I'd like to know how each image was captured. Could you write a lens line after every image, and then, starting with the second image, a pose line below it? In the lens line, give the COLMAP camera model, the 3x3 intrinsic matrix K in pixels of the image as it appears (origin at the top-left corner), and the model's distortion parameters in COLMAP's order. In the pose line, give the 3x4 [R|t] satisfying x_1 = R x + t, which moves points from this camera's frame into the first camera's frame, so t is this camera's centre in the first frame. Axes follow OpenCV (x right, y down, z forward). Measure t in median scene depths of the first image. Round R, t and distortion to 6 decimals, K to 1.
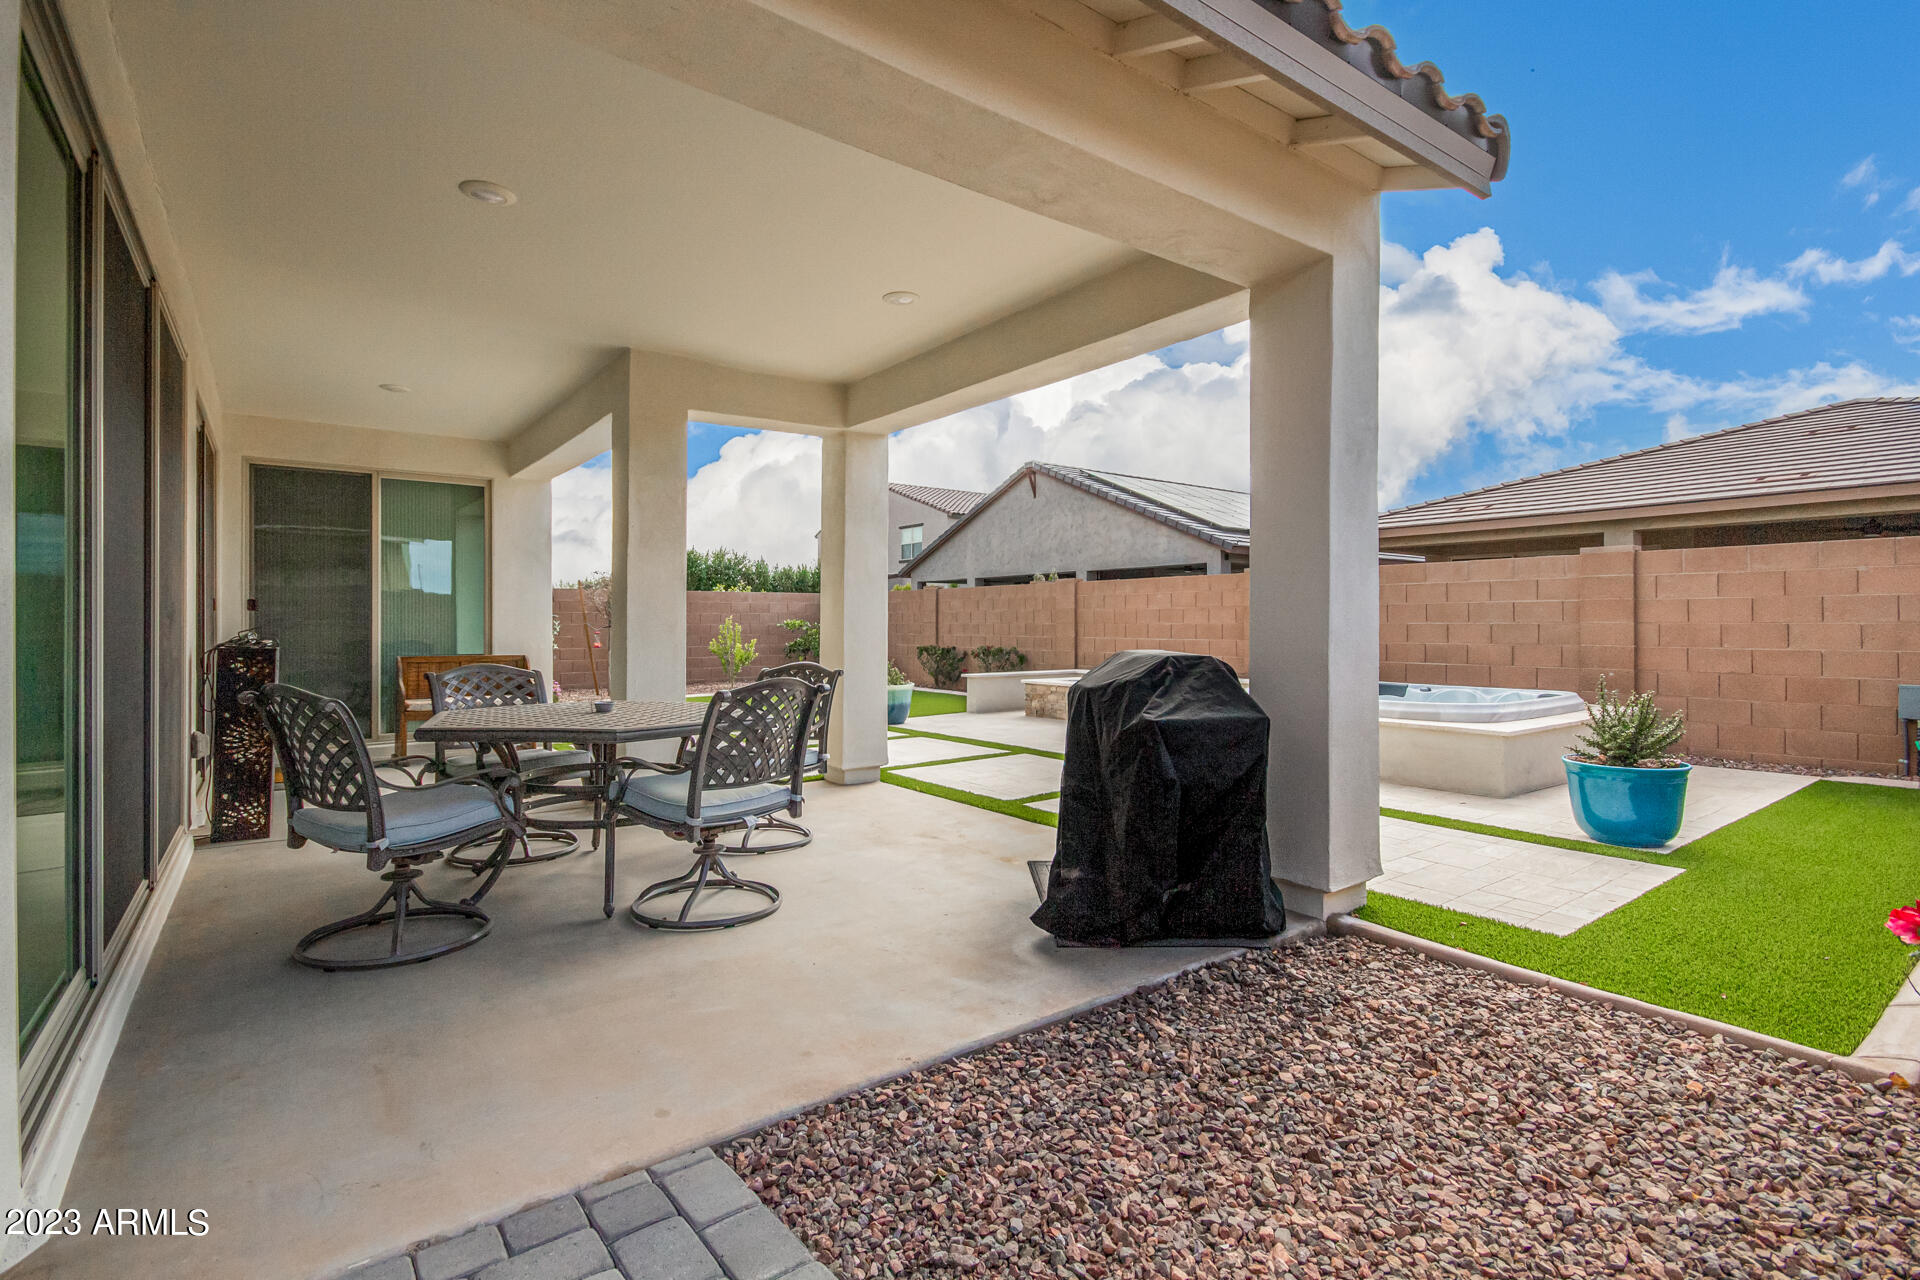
lens RADIAL K [[898.1, 0, 957.8], [0, 898.1, 634.2], [0, 0, 1]] dist [0.001998, 0.000151]
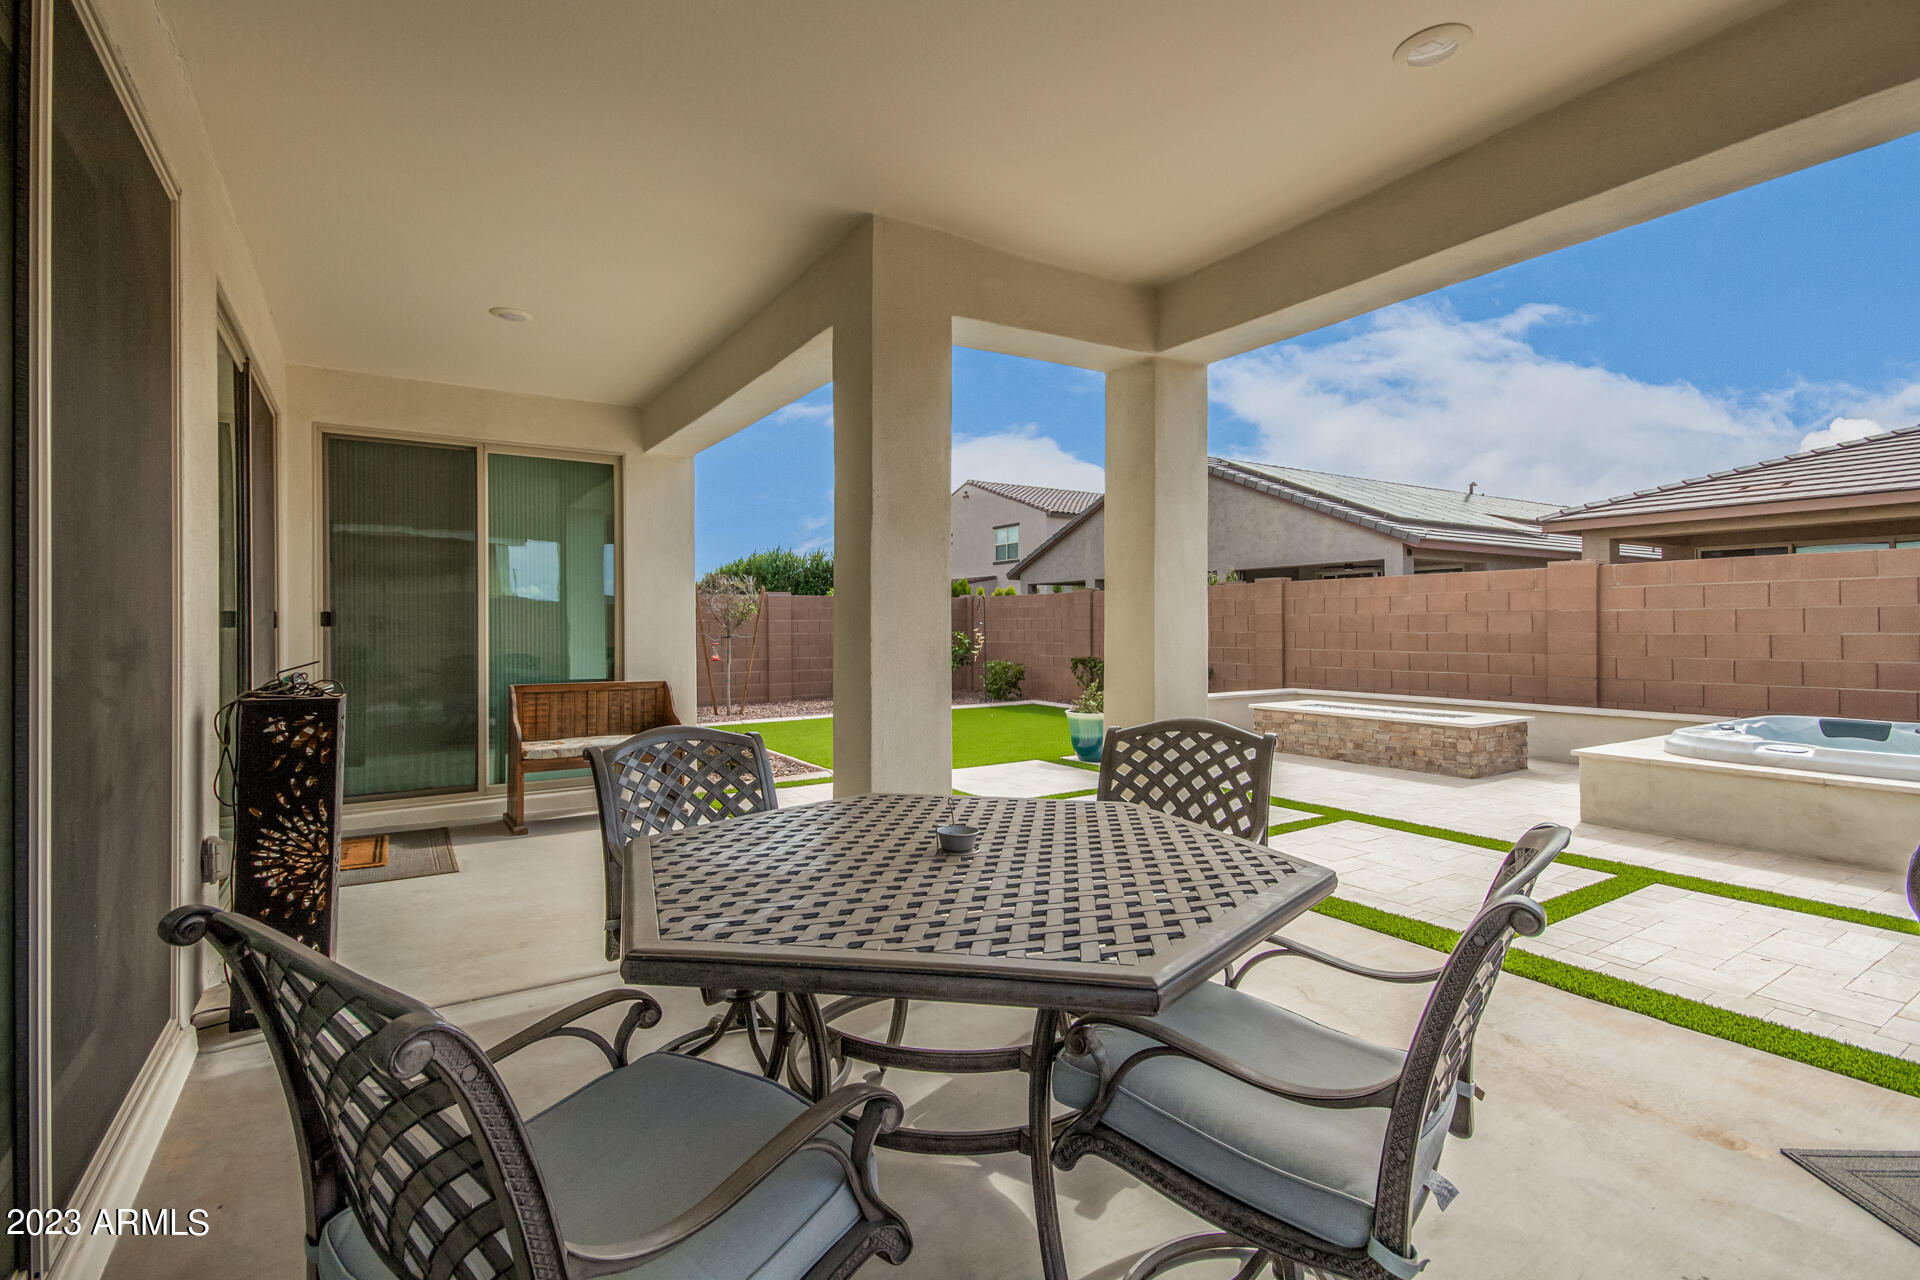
lens RADIAL K [[891.2, 0, 960.0], [0, 891.2, 640.0], [0, 0, 1]] dist [0.010570, -0.011812]
pose [[0.997354, -0.002803, -0.072650, -0.167351], [0.003096, 0.999987, 0.003928, -0.013793], [0.072638, -0.004143, 0.997350, 0.242813]]
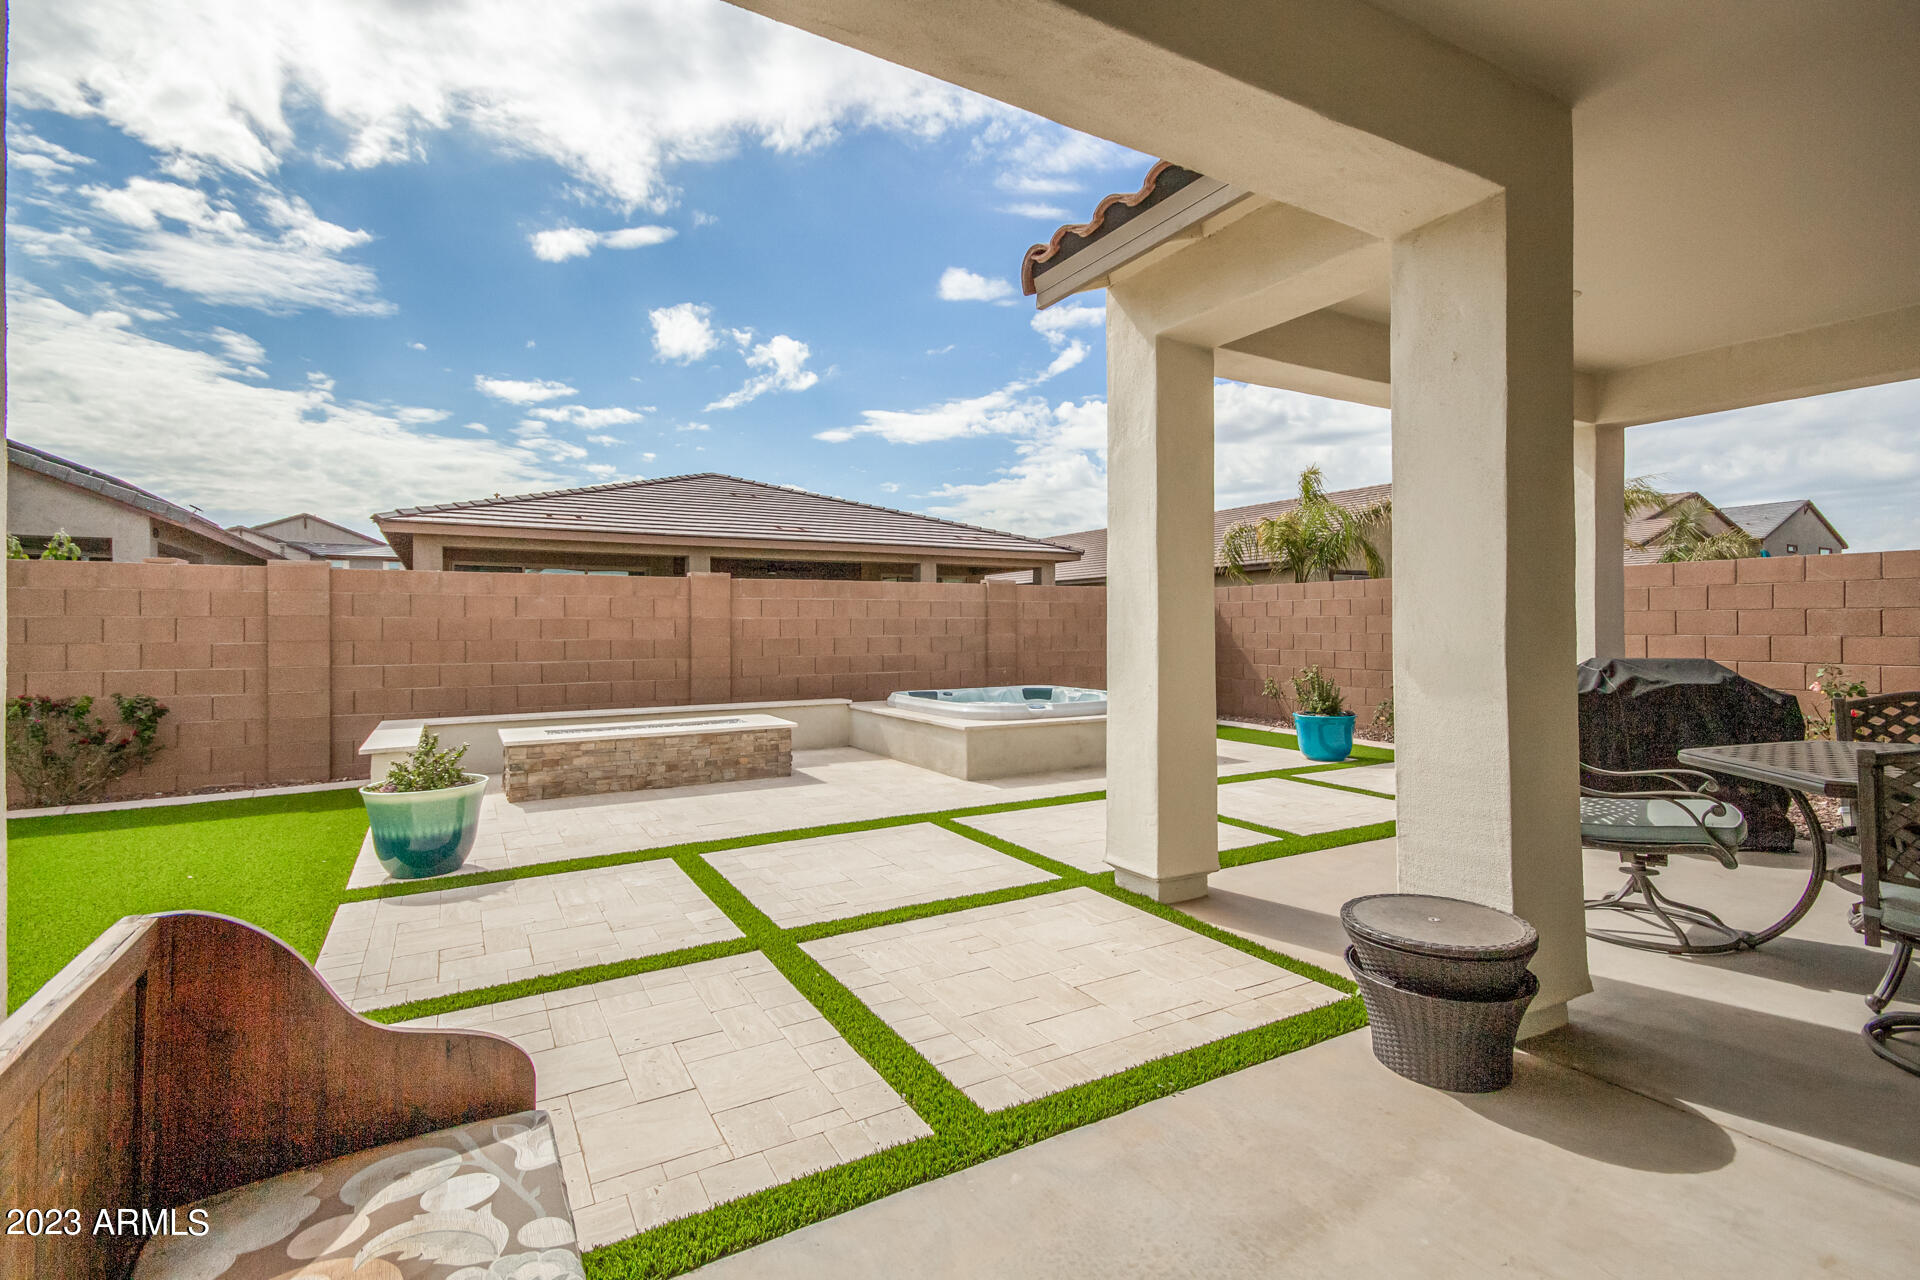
lens RADIAL K [[891.2, 0, 960.0], [0, 891.2, 640.0], [0, 0, 1]] dist [0.010570, -0.011812]
pose [[0.110734, -0.012648, 0.993770, -0.603122], [0.017270, 0.999793, 0.010800, -0.019579], [-0.993700, 0.015967, 0.110930, 0.844433]]
